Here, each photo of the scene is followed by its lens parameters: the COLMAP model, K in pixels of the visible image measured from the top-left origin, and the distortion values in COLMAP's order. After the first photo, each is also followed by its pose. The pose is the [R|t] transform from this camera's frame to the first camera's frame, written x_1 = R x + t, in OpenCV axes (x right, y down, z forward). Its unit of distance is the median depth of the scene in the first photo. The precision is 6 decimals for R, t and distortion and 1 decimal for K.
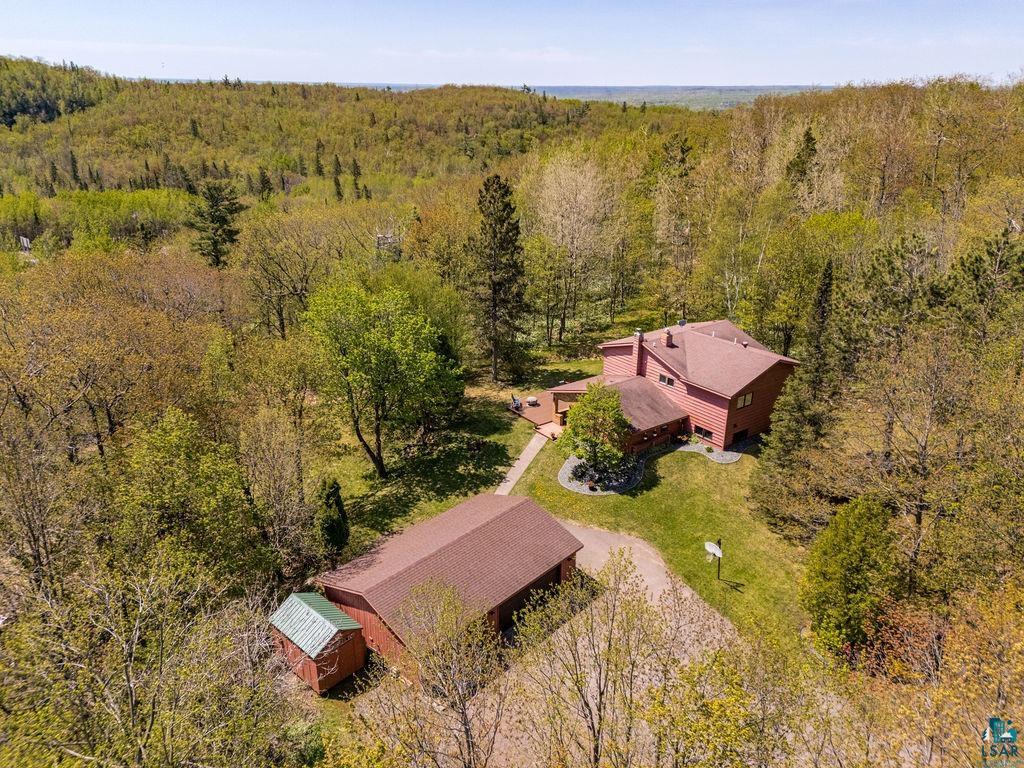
lens RADIAL K [[746.1, 0, 512.0], [0, 746.1, 384.0], [0, 0, 1]] dist [0.095297, -0.081064]
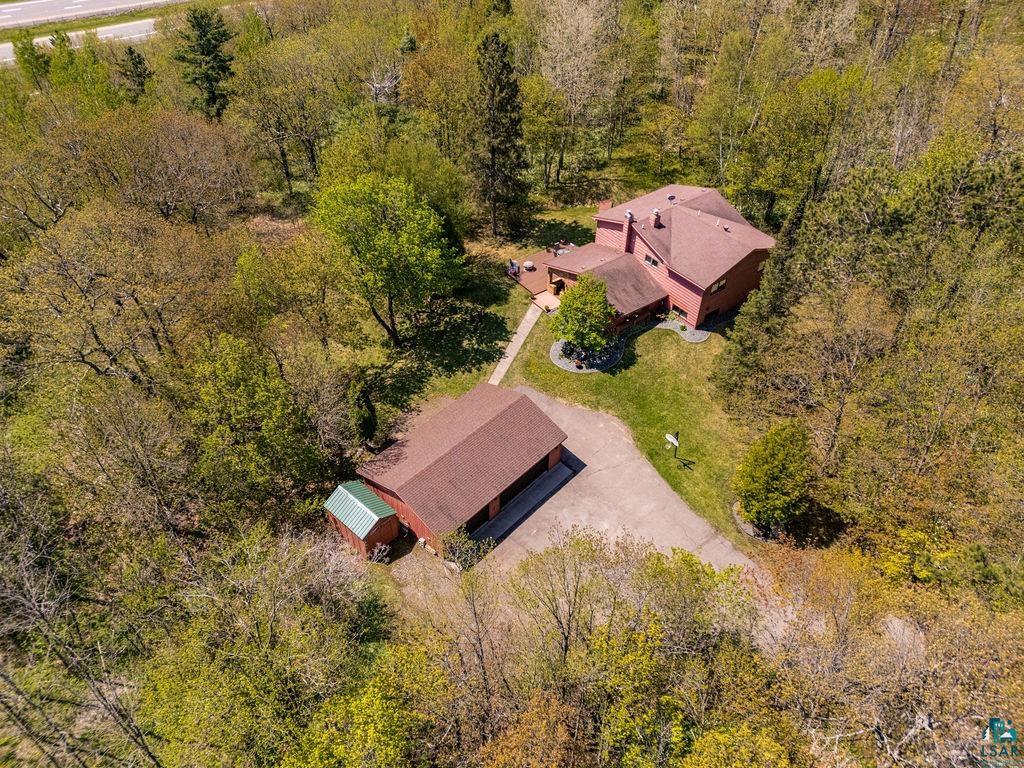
lens RADIAL K [[738.6, 0, 509.1], [0, 738.6, 392.6], [0, 0, 1]] dist [0.111833, -0.110964]
pose [[0.999995, 0.003229, -0.000348, -0.000912], [-0.002894, 0.934579, 0.355745, -0.209935], [0.001474, -0.355742, 0.934583, -0.085218]]
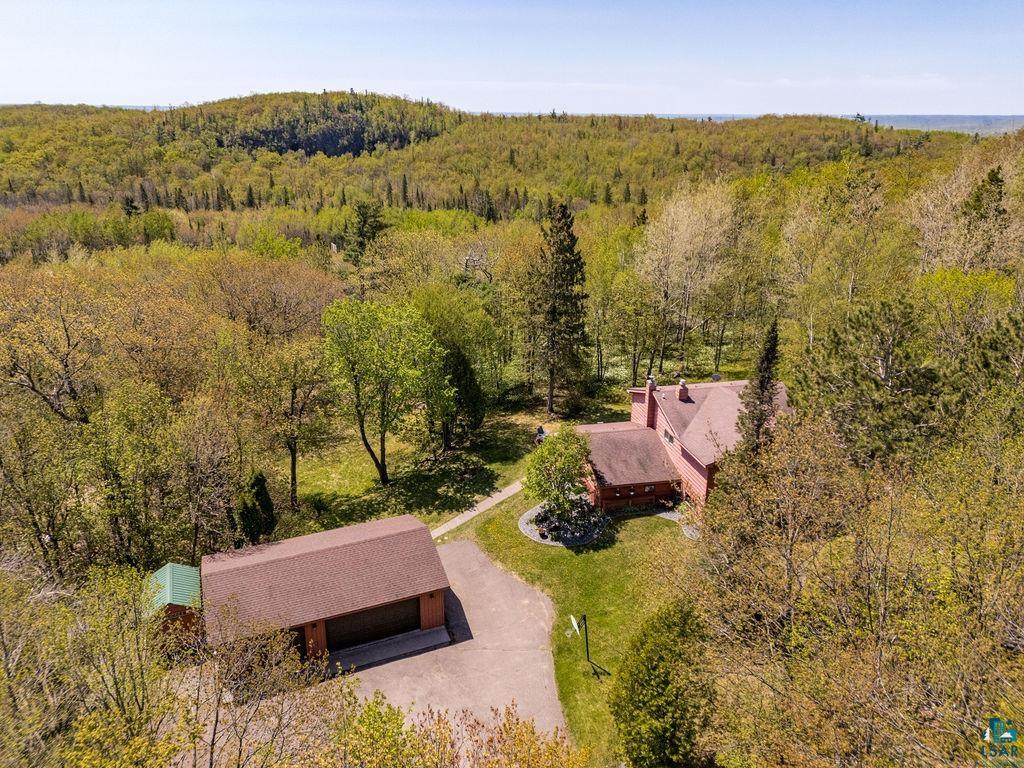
lens RADIAL K [[738.6, 0, 509.1], [0, 738.6, 392.6], [0, 0, 1]] dist [0.111833, -0.110964]
pose [[0.916027, 0.143277, -0.374655, 0.354282], [-0.152026, 0.988357, 0.006268, -0.033638], [0.371190, 0.051216, 0.927143, 0.099683]]
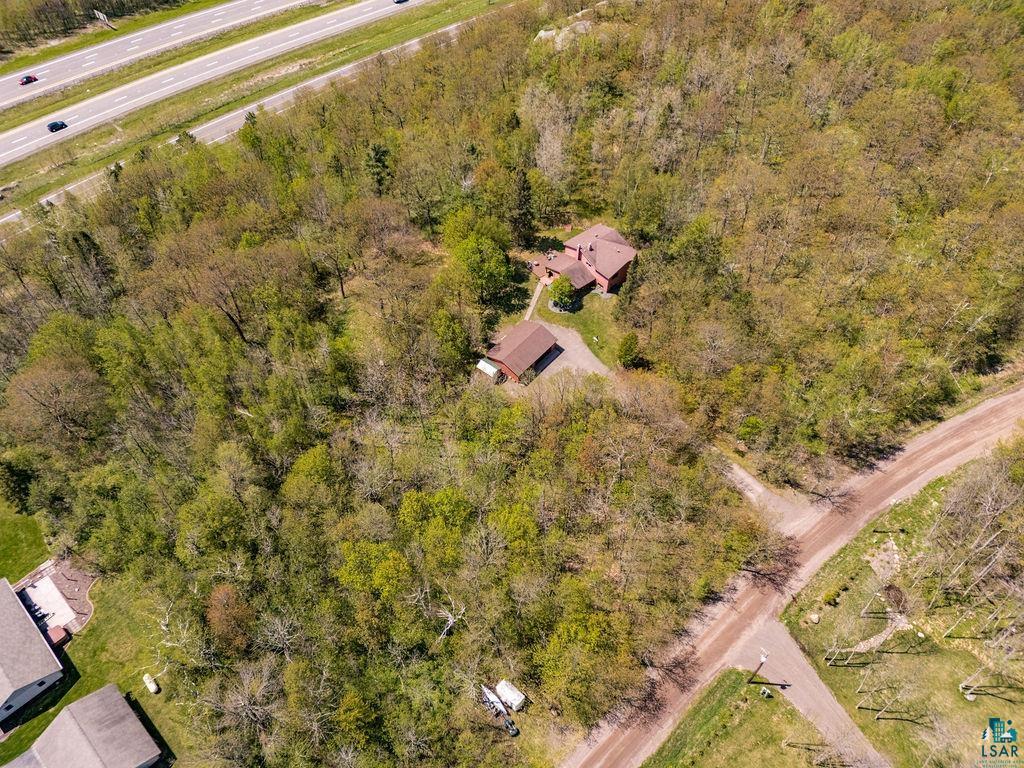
lens RADIAL K [[746.1, 0, 512.0], [0, 746.1, 384.0], [0, 0, 1]] dist [0.095297, -0.081064]
pose [[0.998074, -0.040244, 0.047217, -0.205771], [0.013008, 0.879901, 0.474980, -0.891411], [-0.060661, -0.473451, 0.878729, -1.507949]]
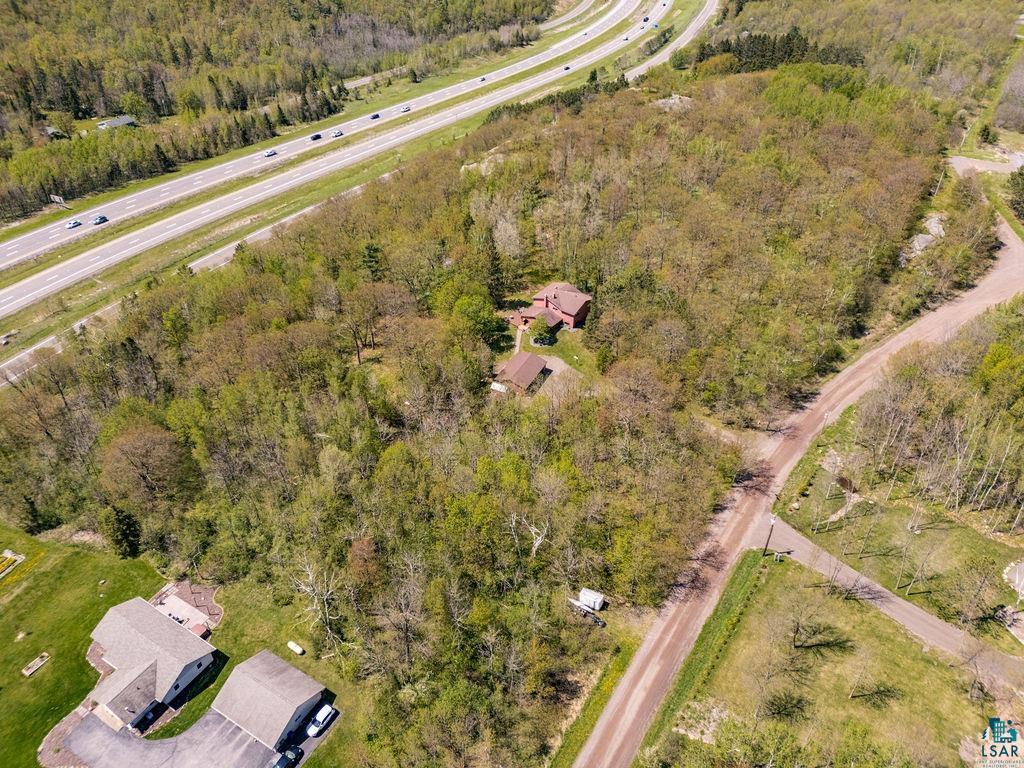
lens RADIAL K [[746.1, 0, 512.0], [0, 746.1, 384.0], [0, 0, 1]] dist [0.095297, -0.081064]
pose [[0.959796, -0.166980, 0.225631, -0.790899], [0.099364, 0.953884, 0.283251, -0.650875], [-0.262524, -0.249444, 0.932126, -2.155558]]
